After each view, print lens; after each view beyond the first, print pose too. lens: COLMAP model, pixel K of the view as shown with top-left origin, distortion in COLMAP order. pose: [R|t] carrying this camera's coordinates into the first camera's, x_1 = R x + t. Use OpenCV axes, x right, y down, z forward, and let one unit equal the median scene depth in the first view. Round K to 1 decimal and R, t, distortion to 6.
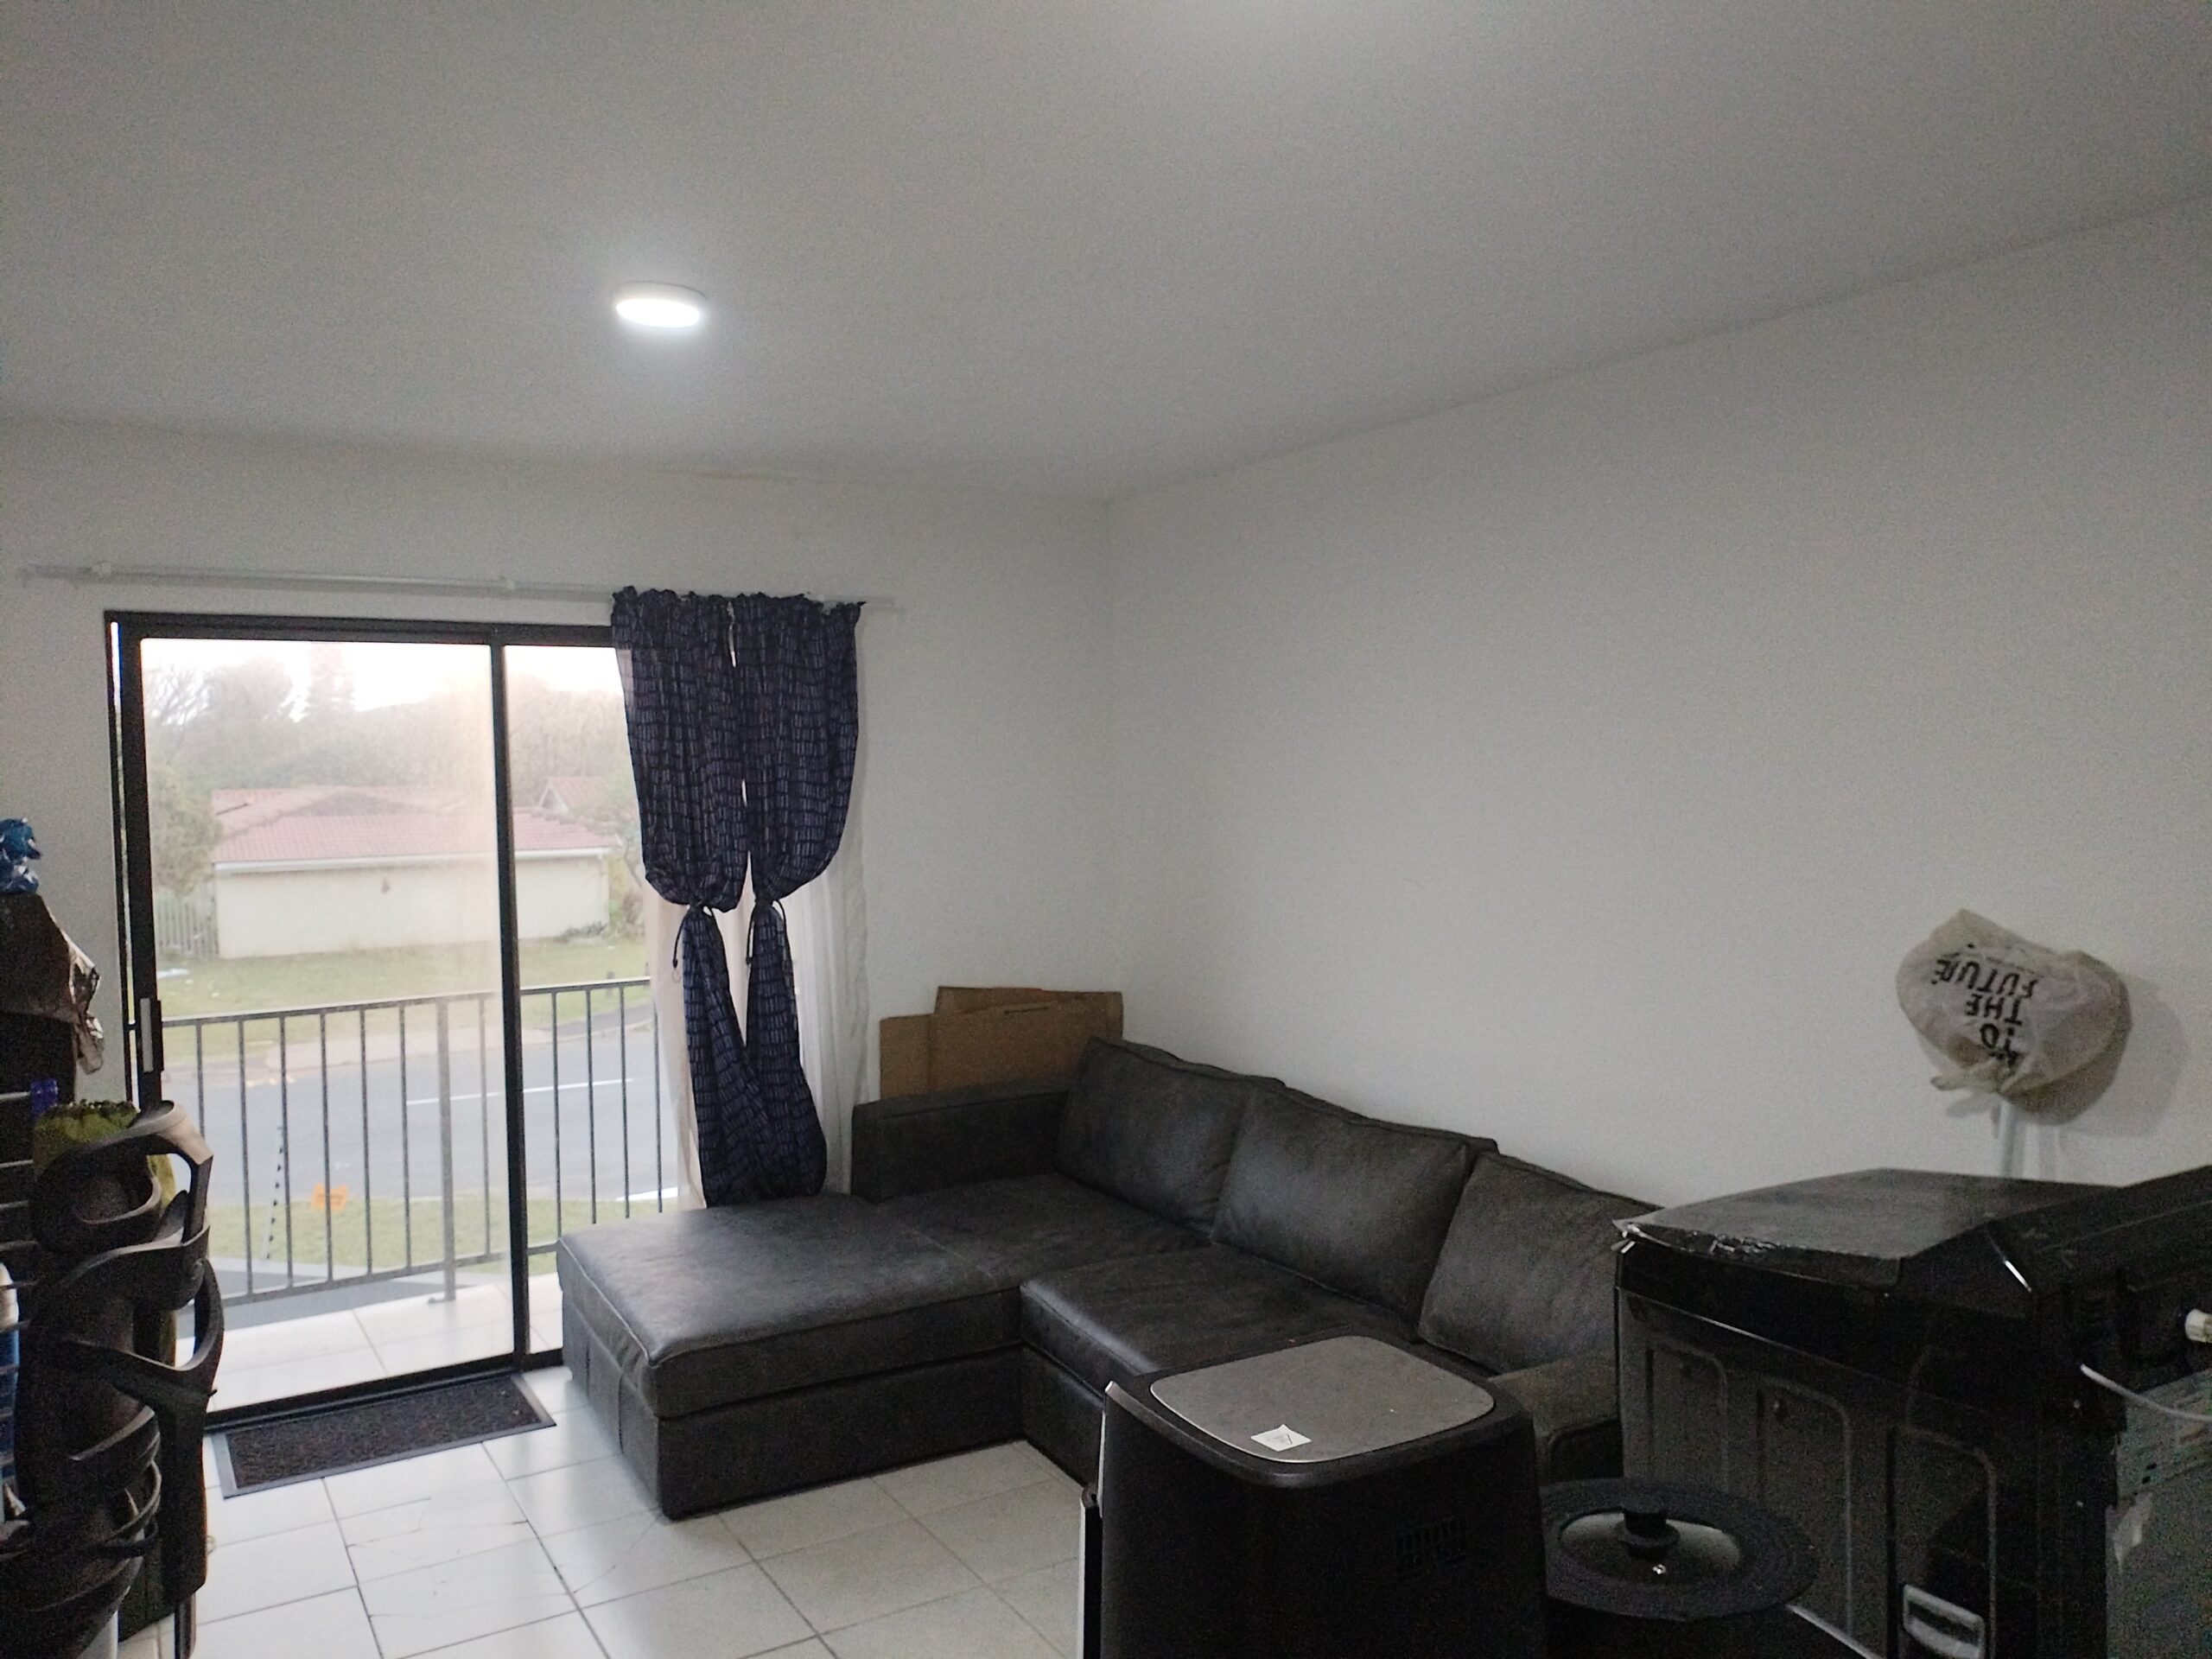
lens RADIAL K [[1681.2, 0, 1102.2], [0, 1681.2, 837.9], [0, 0, 1]] dist [0.153054, -0.186905]
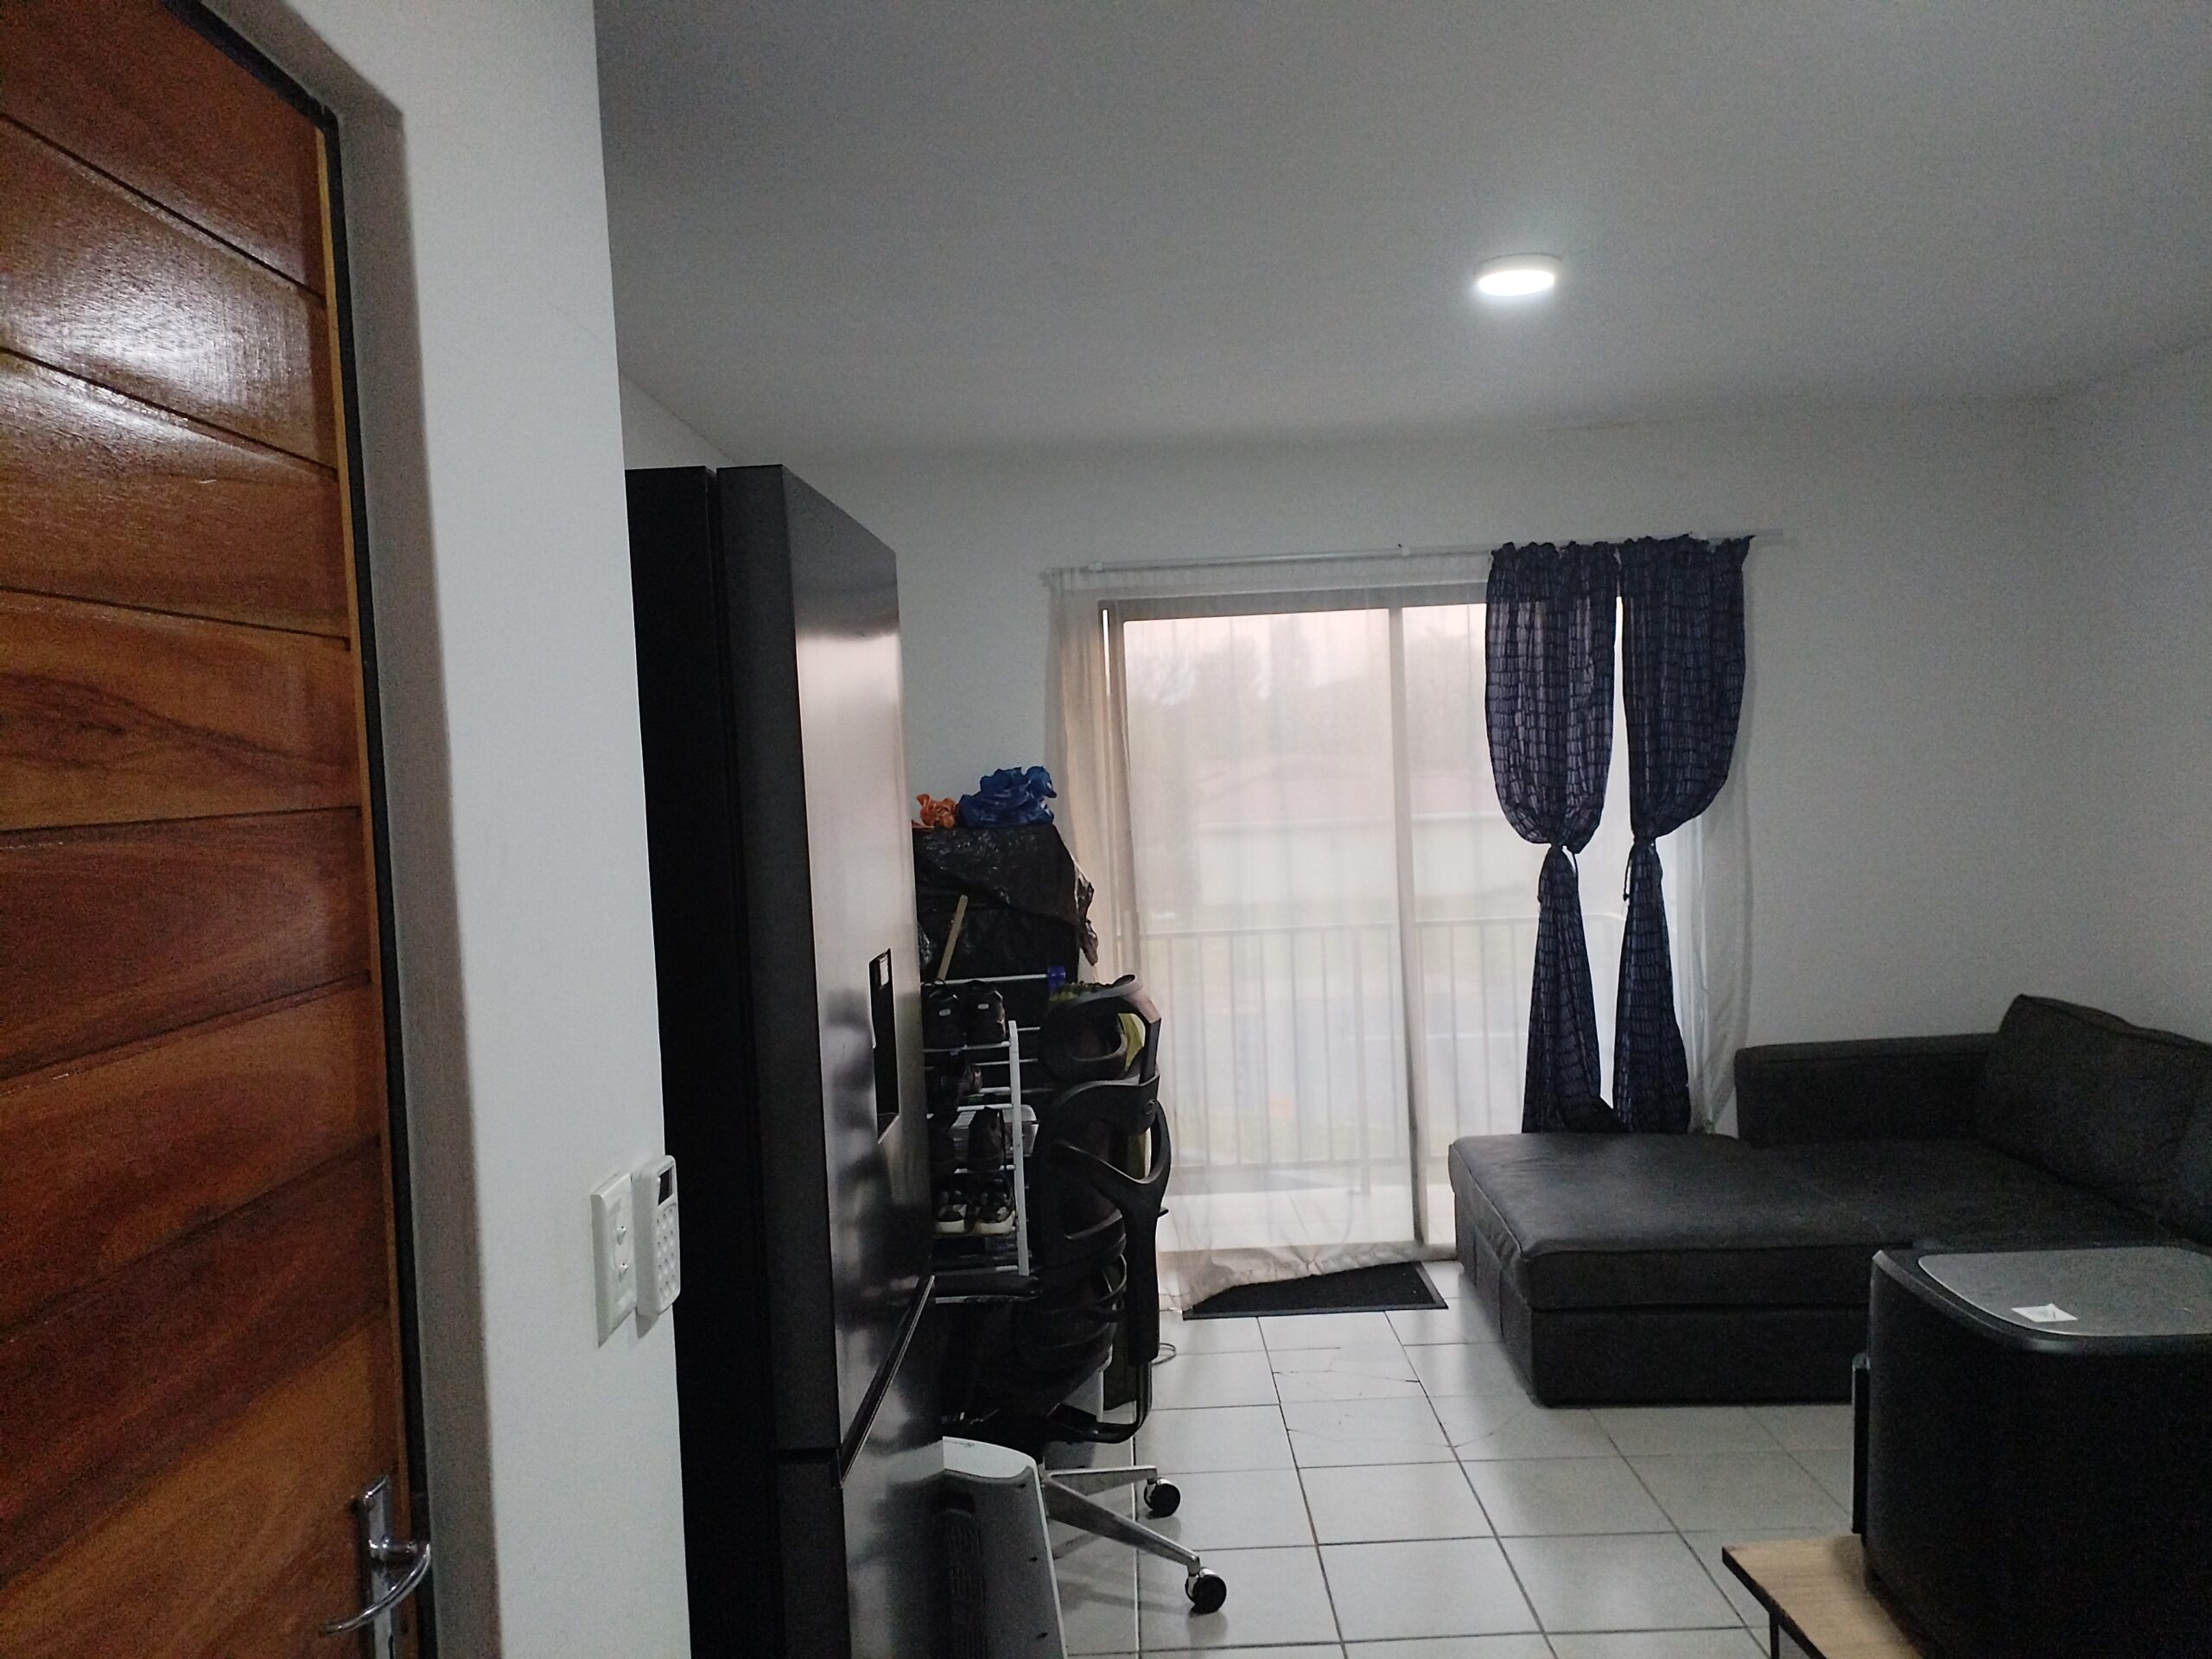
lens RADIAL K [[1681.2, 0, 1102.2], [0, 1681.2, 837.9], [0, 0, 1]] dist [0.153054, -0.186905]
pose [[0.861294, 0.007438, -0.508053, 0.044758], [0.003342, 0.999788, 0.020303, 0.014842], [0.508096, -0.019185, 0.861087, -0.049969]]
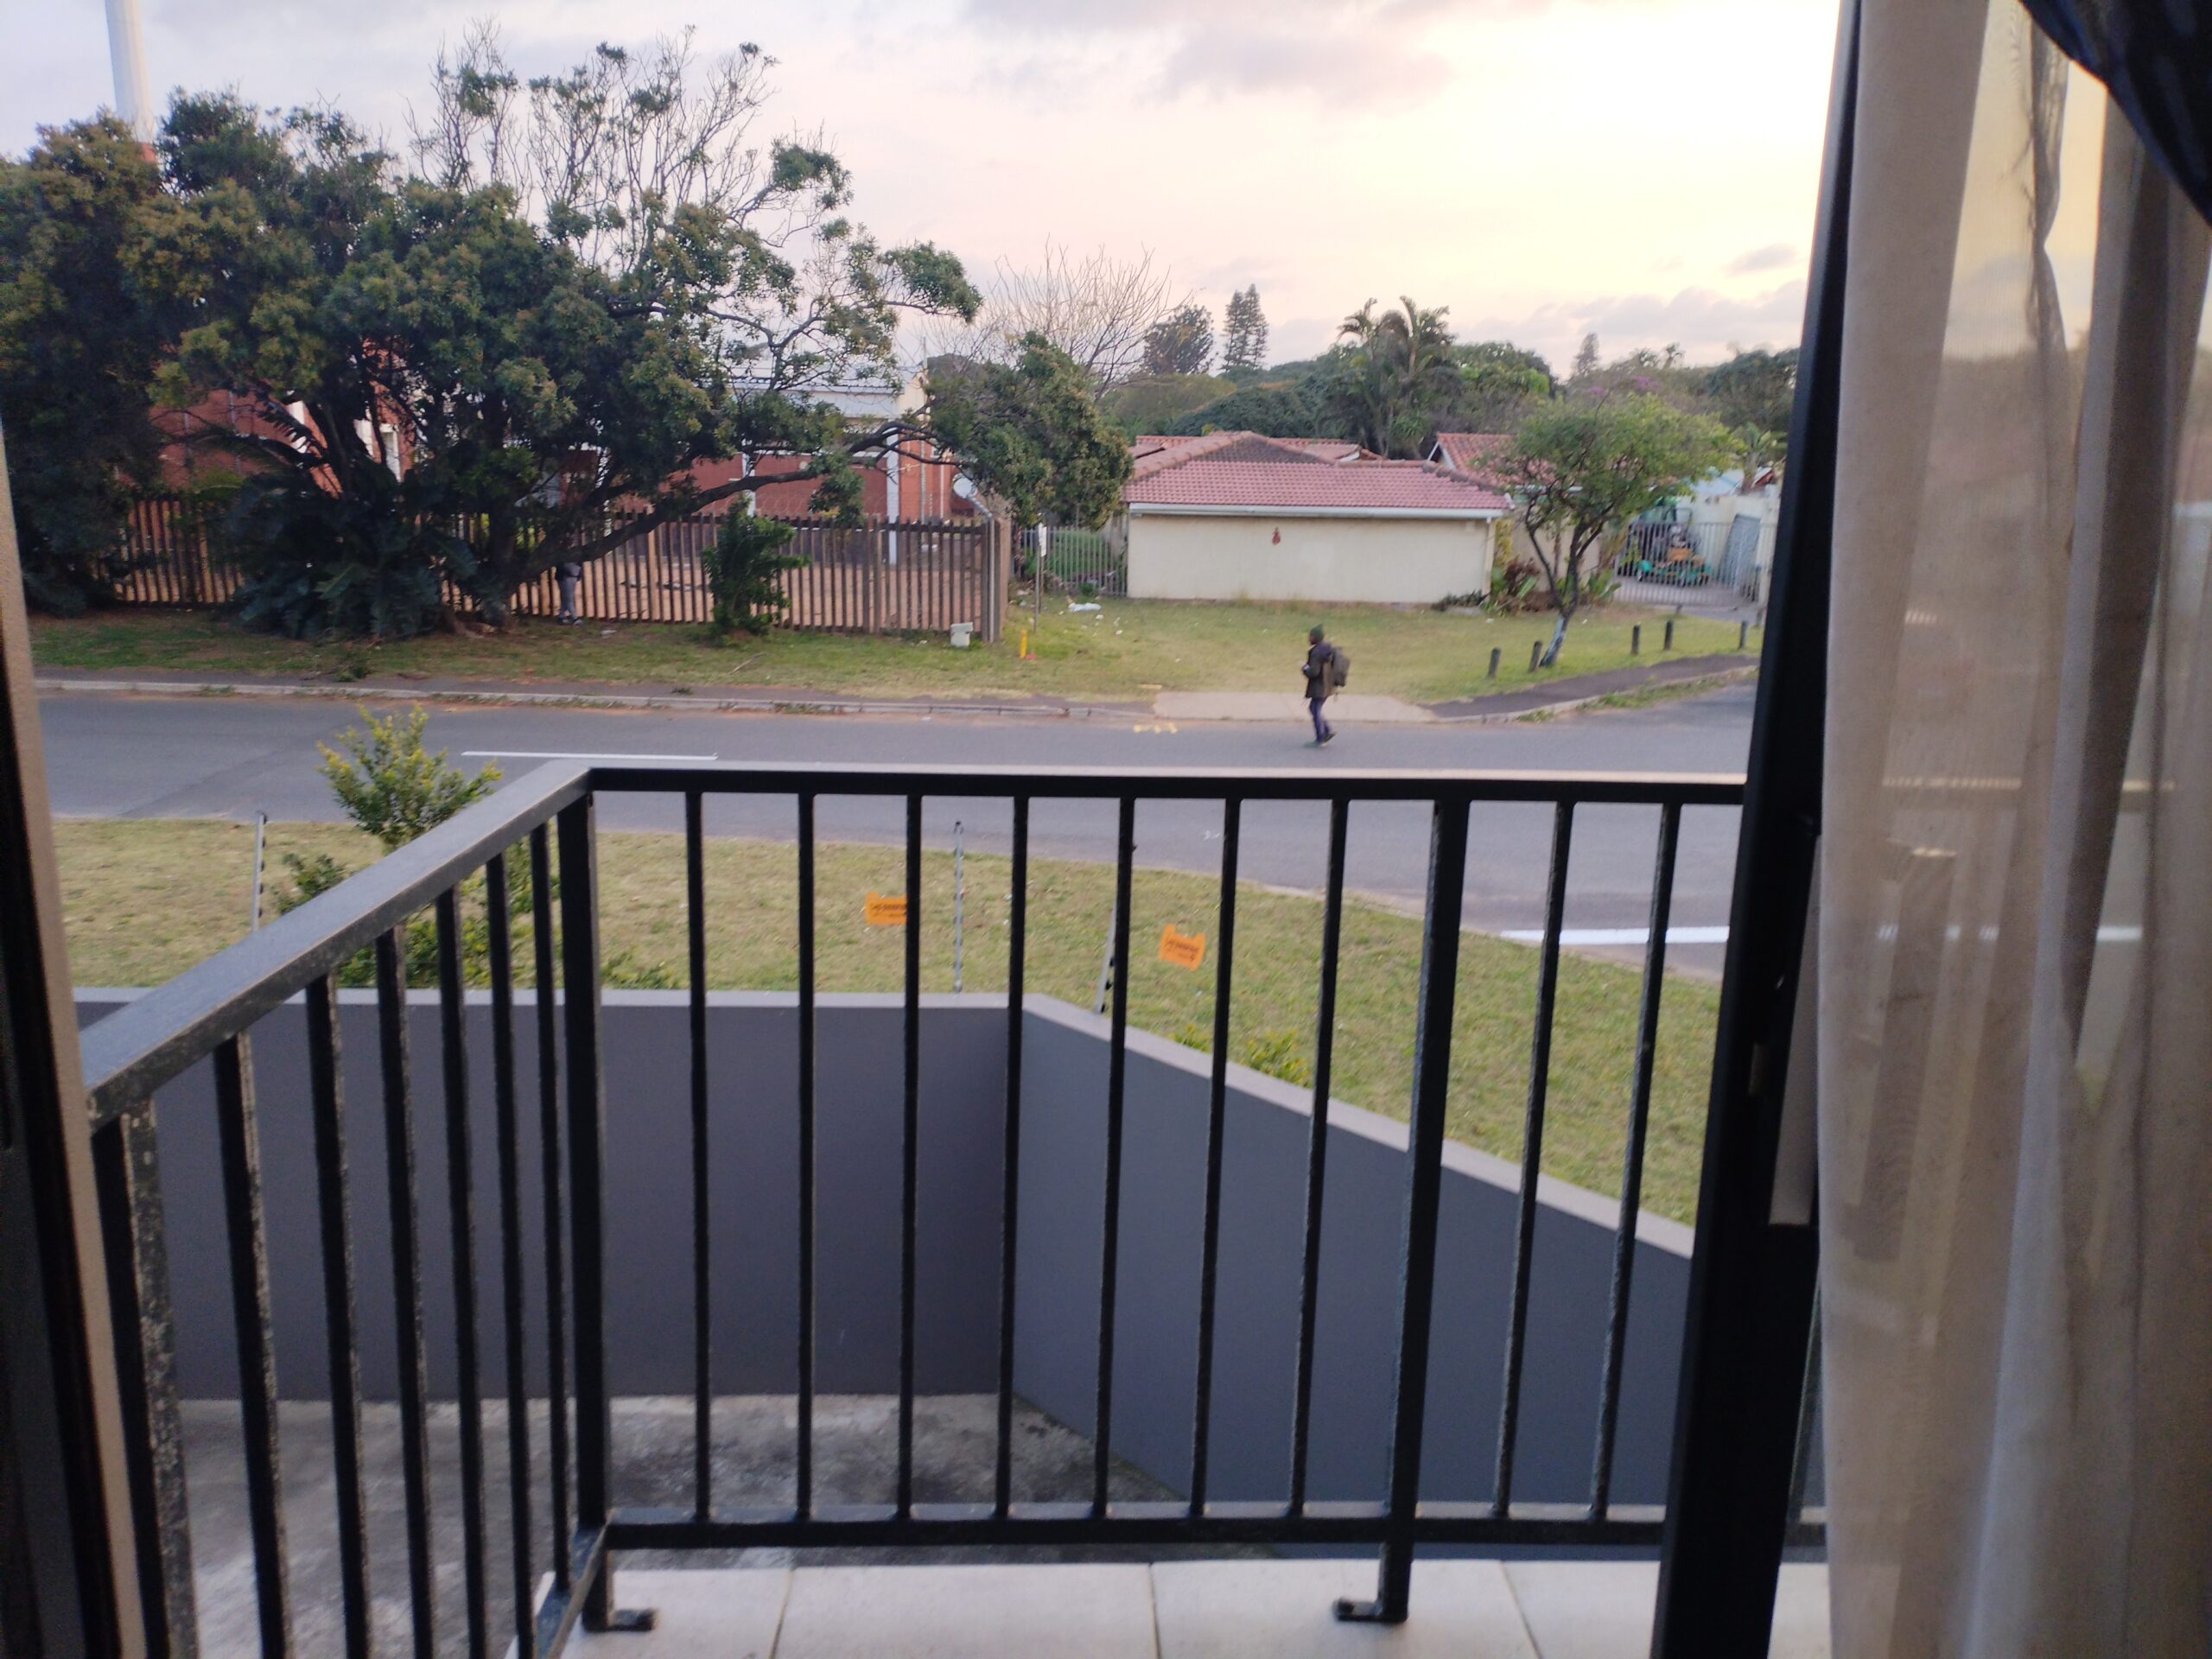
lens RADIAL K [[1681.2, 0, 1102.2], [0, 1681.2, 837.9], [0, 0, 1]] dist [0.153054, -0.186905]
pose [[0.877014, 0.150160, -0.456398, -0.369846], [-0.061741, 0.977254, 0.202885, 0.062393], [0.476482, -0.149754, 0.866336, 0.871832]]
